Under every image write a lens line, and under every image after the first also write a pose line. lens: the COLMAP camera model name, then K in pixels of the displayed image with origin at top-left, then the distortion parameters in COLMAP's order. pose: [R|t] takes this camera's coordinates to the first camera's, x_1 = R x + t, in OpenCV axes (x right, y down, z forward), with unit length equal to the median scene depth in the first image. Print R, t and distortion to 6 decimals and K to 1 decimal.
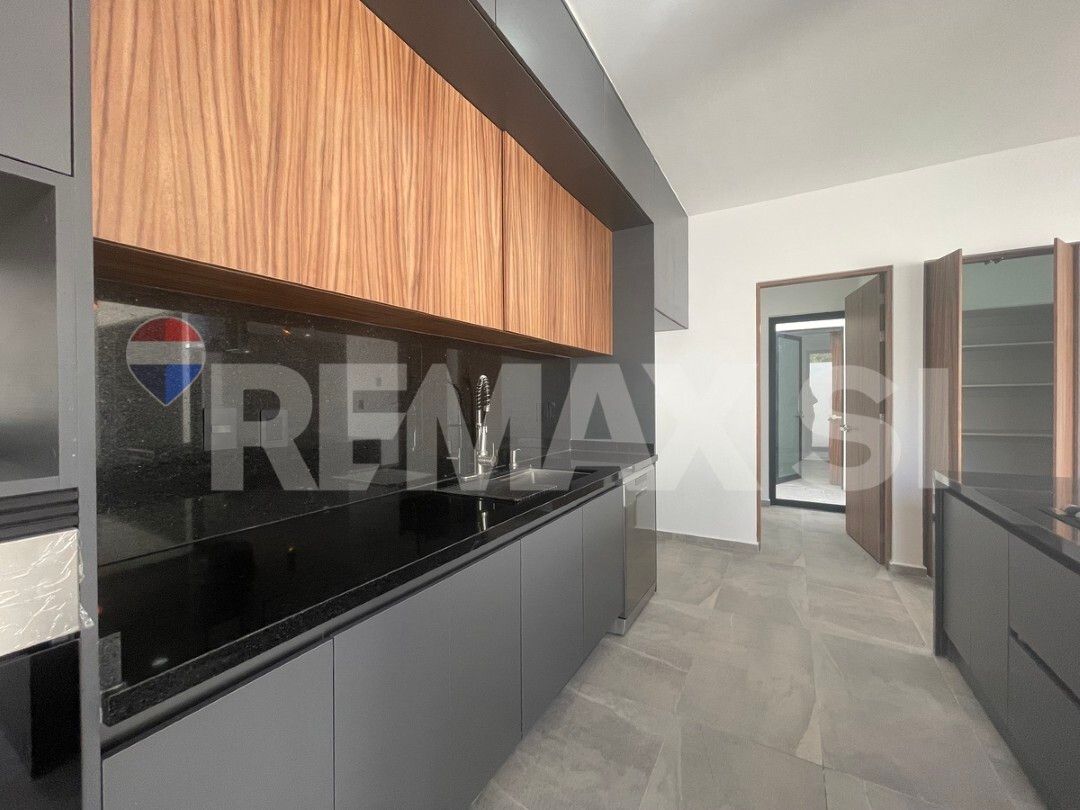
lens RADIAL K [[438.2, 0, 537.8], [0, 438.2, 400.9], [0, 0, 1]] dist [-0.002730, 0.001624]
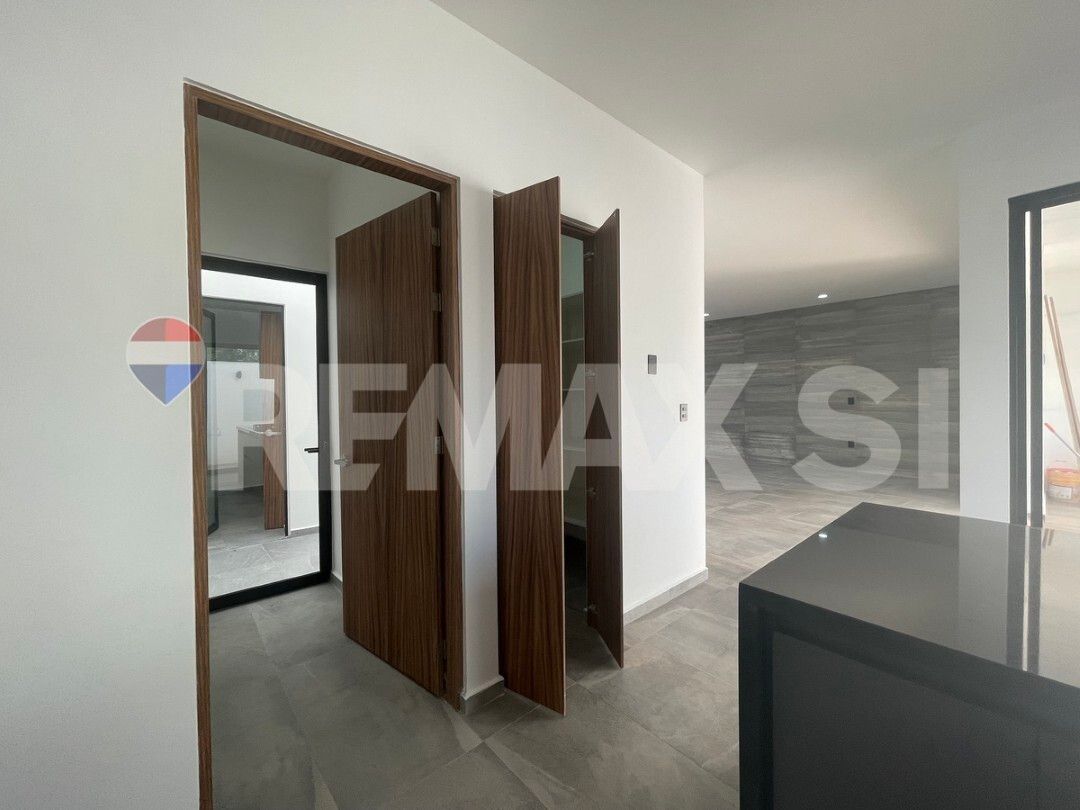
lens RADIAL K [[438.2, 0, 536.7], [0, 438.2, 403.2], [0, 0, 1]] dist [-0.002730, 0.001624]
pose [[0.328360, -0.011052, 0.944488, 0.314793], [0.016730, 0.999843, 0.005883, -0.018427], [-0.944405, 0.013870, 0.328493, 0.755264]]
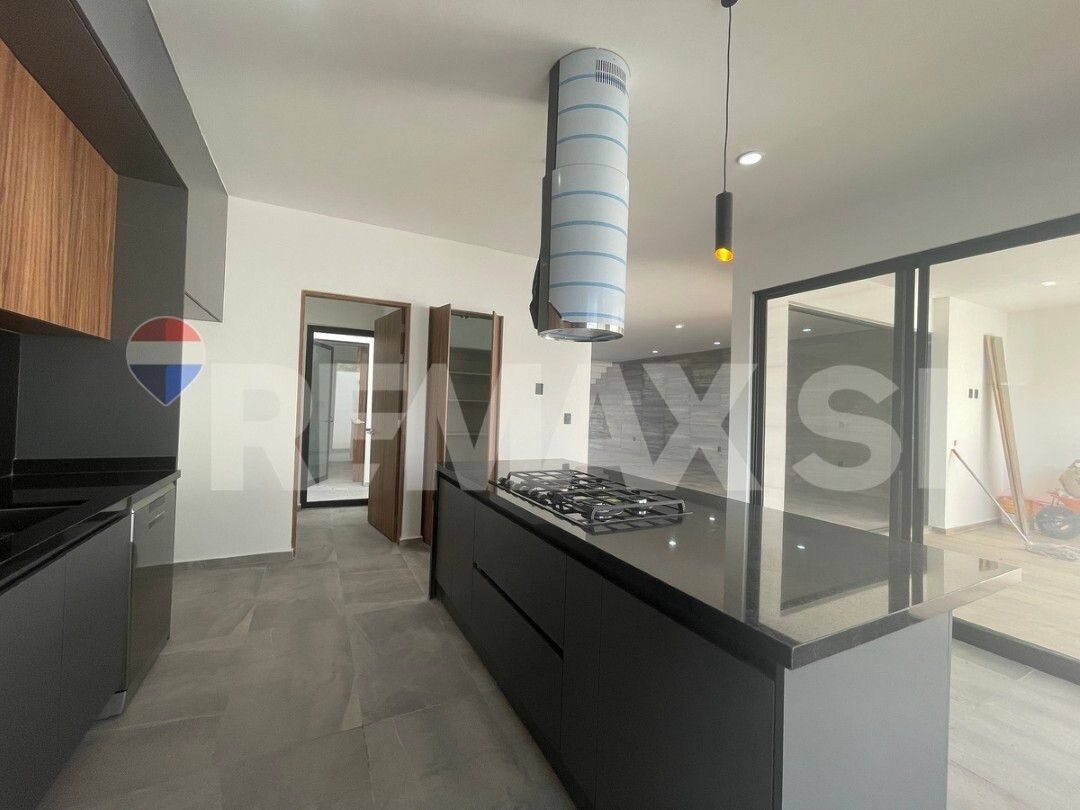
lens RADIAL K [[438.2, 0, 533.9], [0, 438.2, 401.6], [0, 0, 1]] dist [-0.002730, 0.001624]
pose [[0.548104, 0.037131, 0.835586, -0.049970], [-0.031071, 0.999228, -0.024022, -0.005456], [-0.835833, -0.012796, 0.548835, -0.002672]]
